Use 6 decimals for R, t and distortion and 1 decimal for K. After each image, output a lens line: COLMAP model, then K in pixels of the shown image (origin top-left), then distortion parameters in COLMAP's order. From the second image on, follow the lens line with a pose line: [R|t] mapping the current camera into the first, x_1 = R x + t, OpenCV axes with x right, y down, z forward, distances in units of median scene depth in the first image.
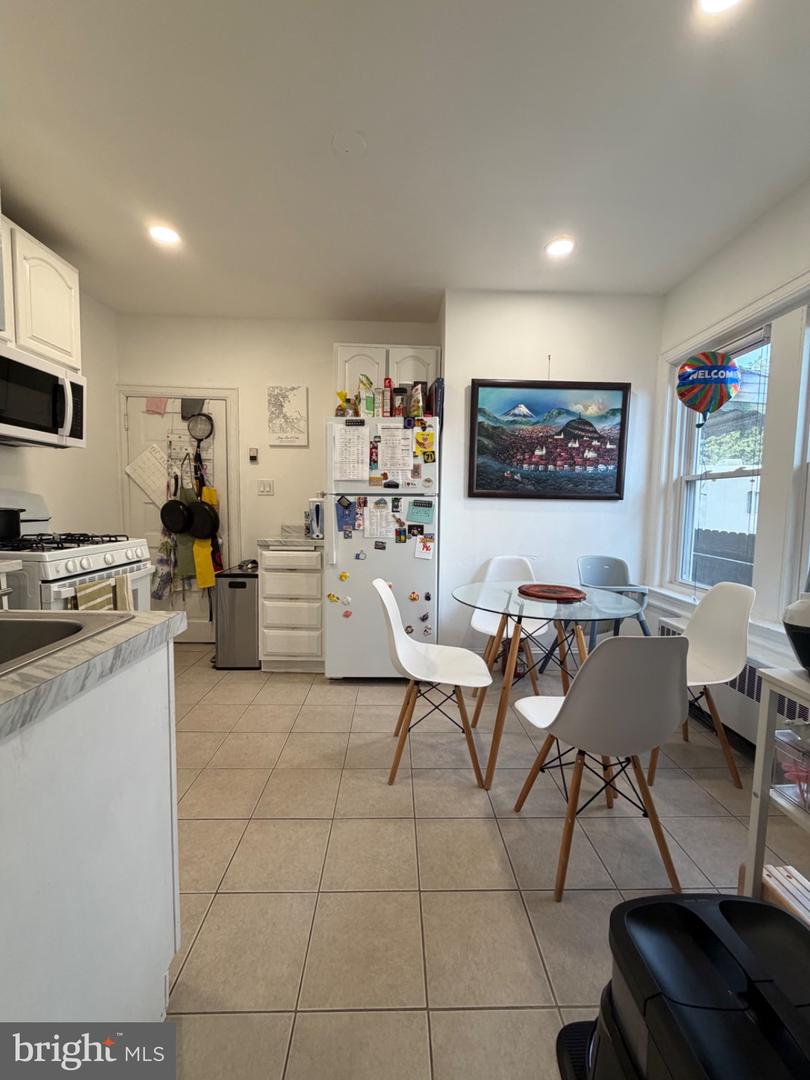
lens RADIAL K [[429.3, 0, 404.8], [0, 429.3, 541.9], [0, 0, 1]] dist [0.001052, 0.000024]
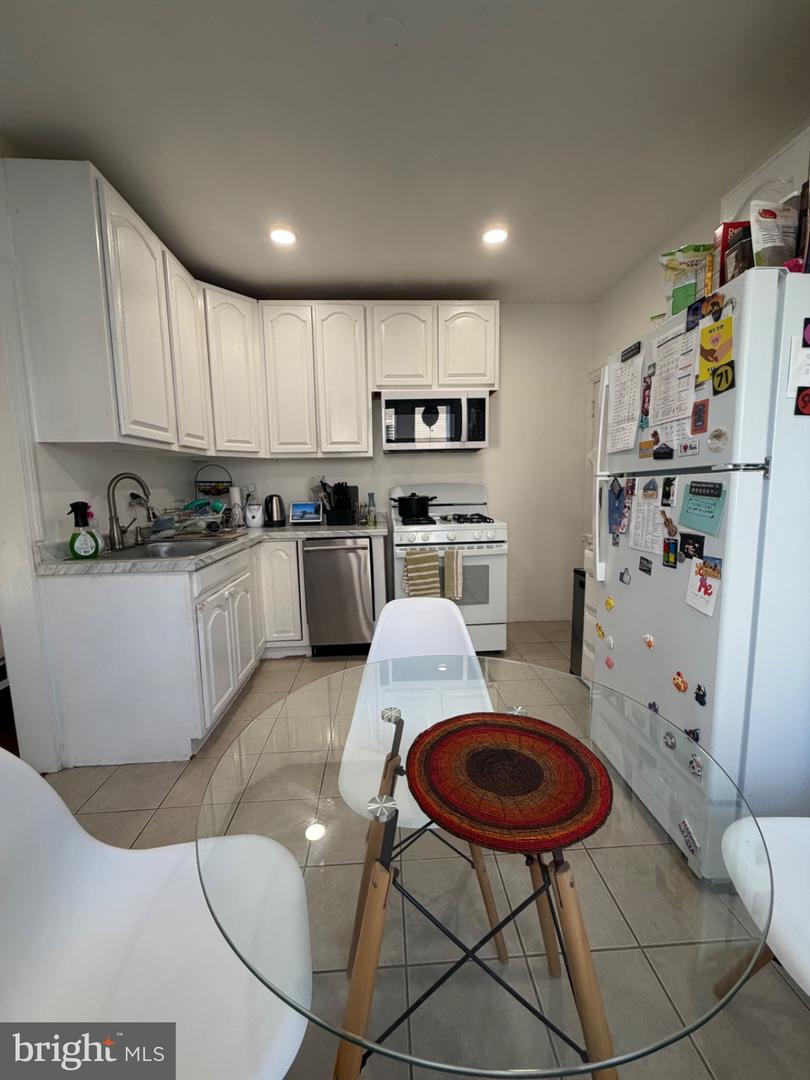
lens RADIAL K [[429.3, 0, 404.6], [0, 429.3, 540.0], [0, 0, 1]] dist [0.001052, 0.000024]
pose [[0.034815, 0.109220, -0.993408, 0.482288], [-0.062922, 0.992278, 0.106890, -0.064334], [0.997411, 0.058786, 0.041418, 0.673176]]
